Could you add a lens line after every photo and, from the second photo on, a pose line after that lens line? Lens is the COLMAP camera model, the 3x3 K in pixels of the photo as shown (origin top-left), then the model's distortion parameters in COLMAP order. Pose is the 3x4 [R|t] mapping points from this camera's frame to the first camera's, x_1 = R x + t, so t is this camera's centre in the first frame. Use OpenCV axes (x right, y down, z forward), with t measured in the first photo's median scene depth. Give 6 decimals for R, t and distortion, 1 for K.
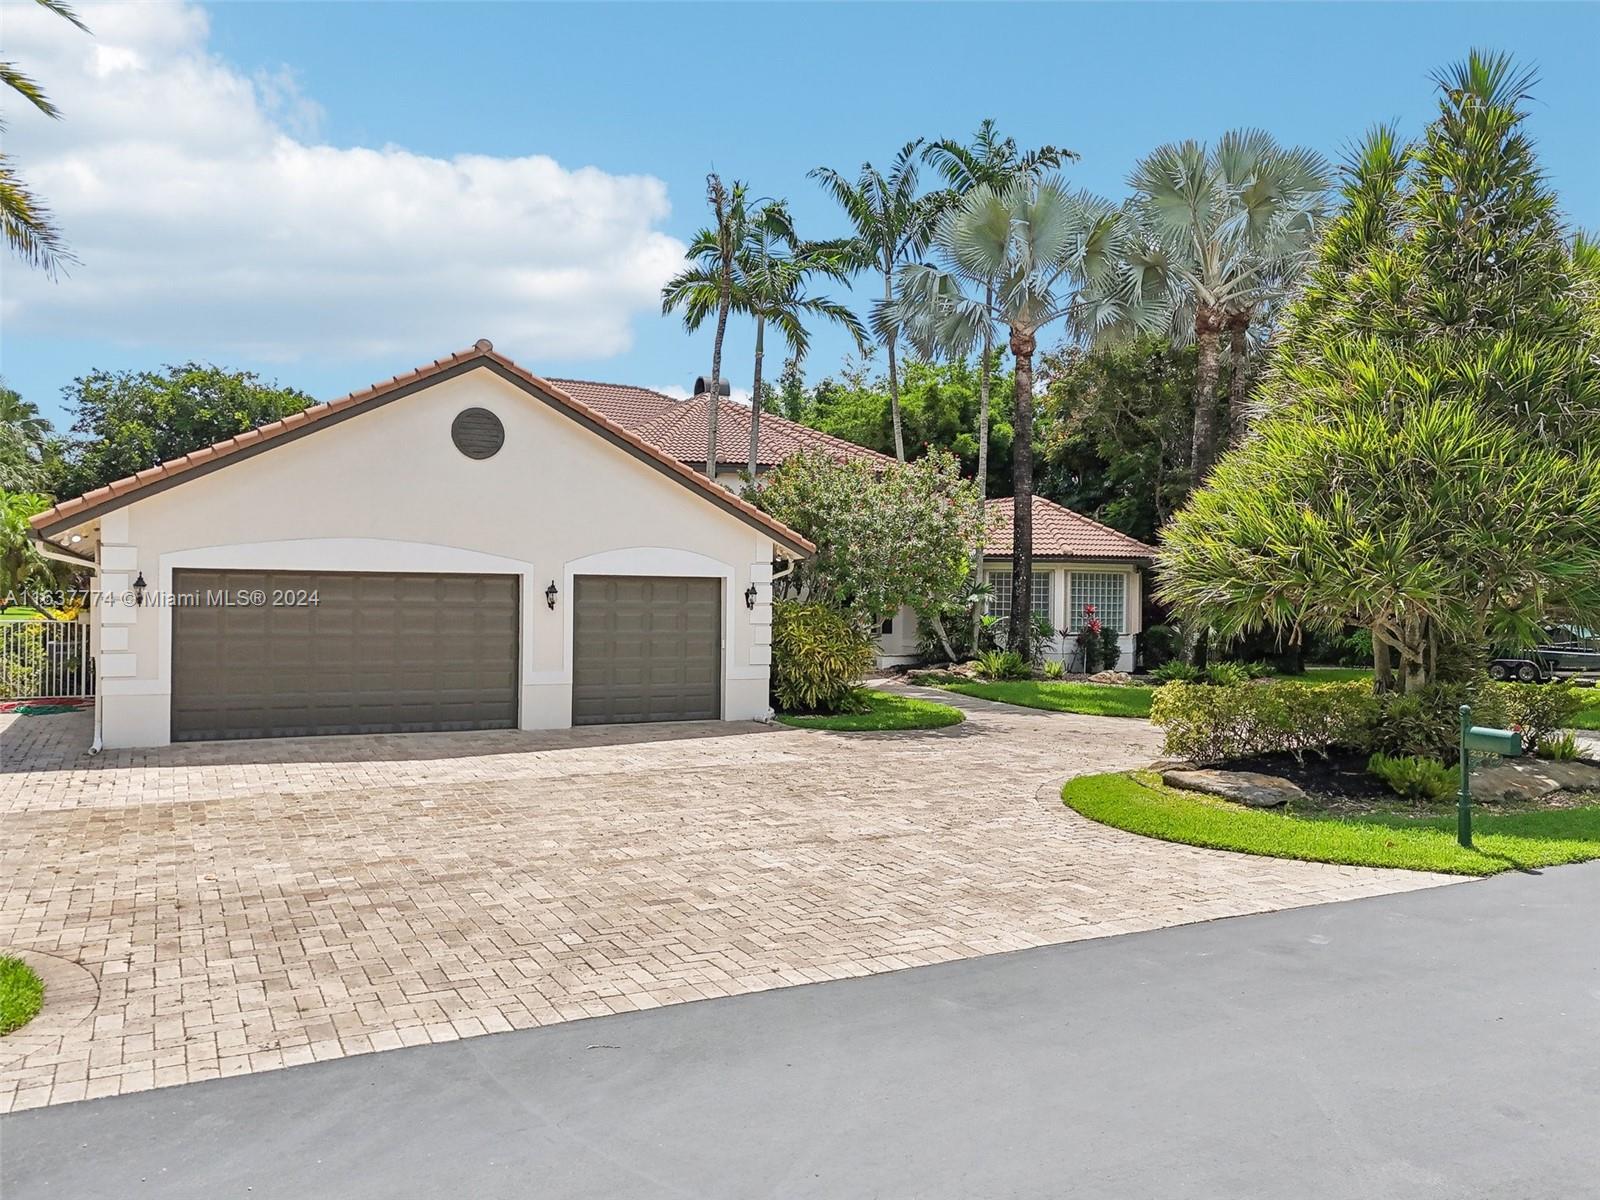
lens RADIAL K [[1291.4, 0, 800.0], [0, 1291.4, 600.0], [0, 0, 1]] dist [0.083903, -0.003363]
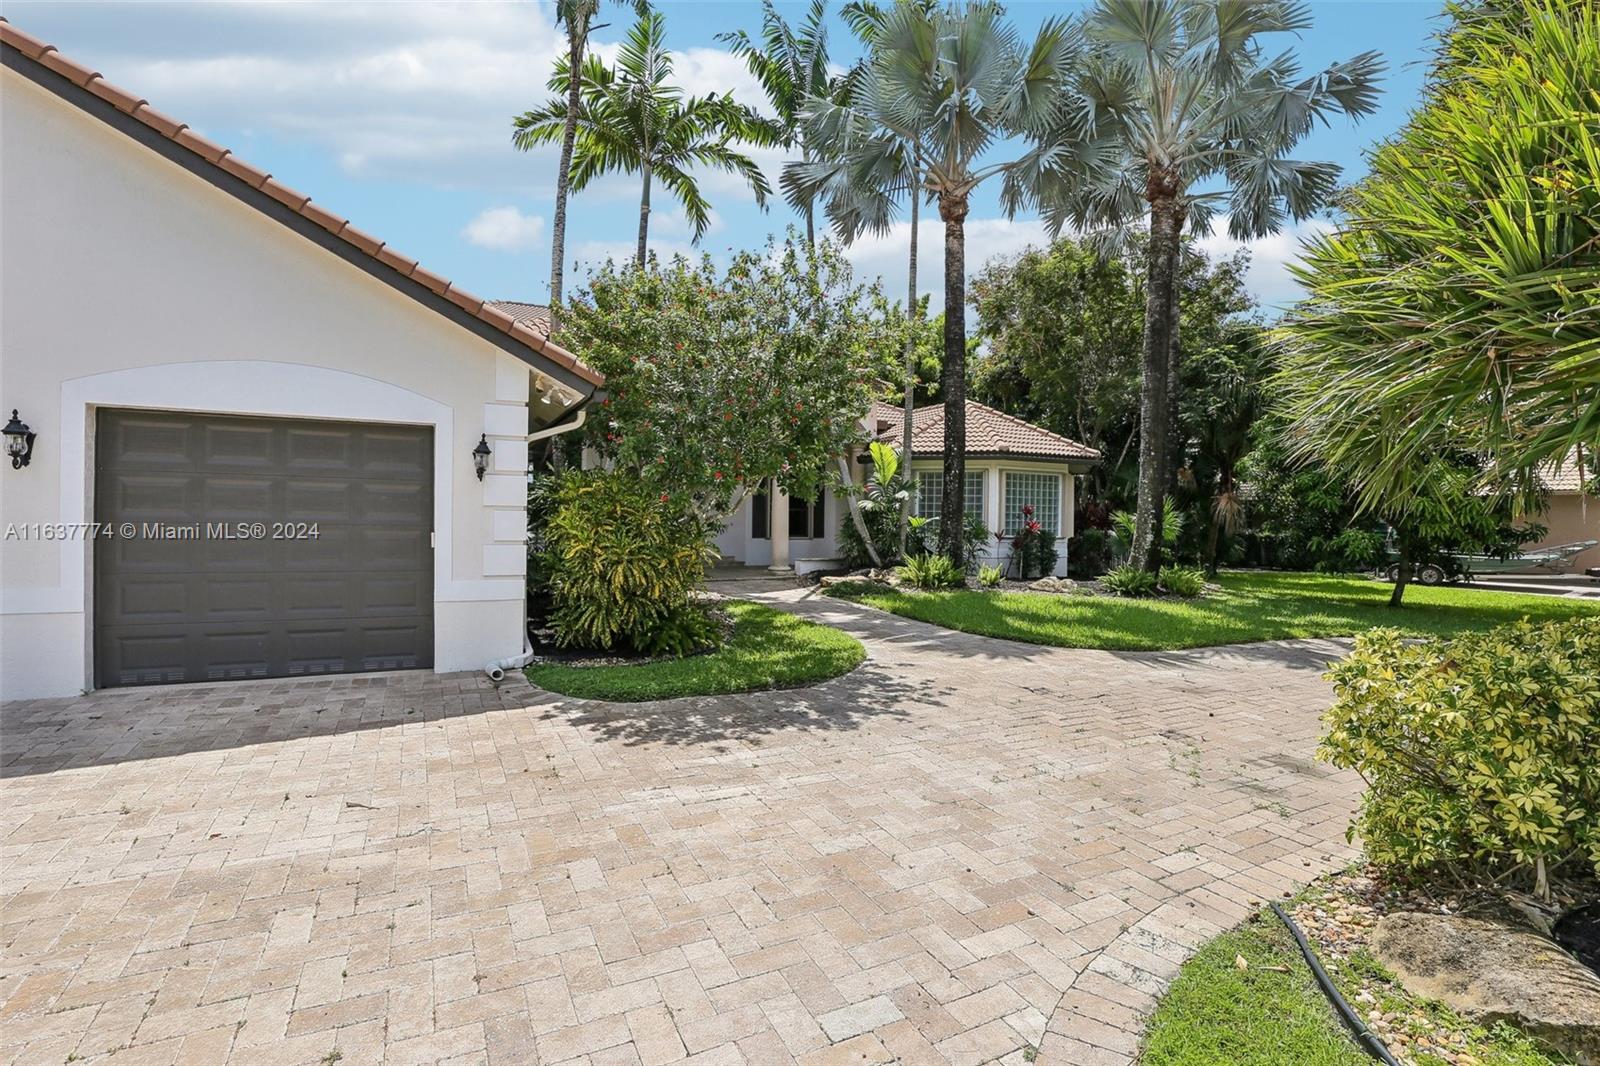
lens RADIAL K [[750.0, 0, 778.6], [0, 750.0, 525.7], [0, 0, 1]] dist [-0.002026, 0.000135]
pose [[0.998211, -0.002043, -0.059750, 0.081119], [0.001921, 0.999996, -0.002087, 0.020104], [0.059754, 0.001969, 0.998211, 0.473853]]
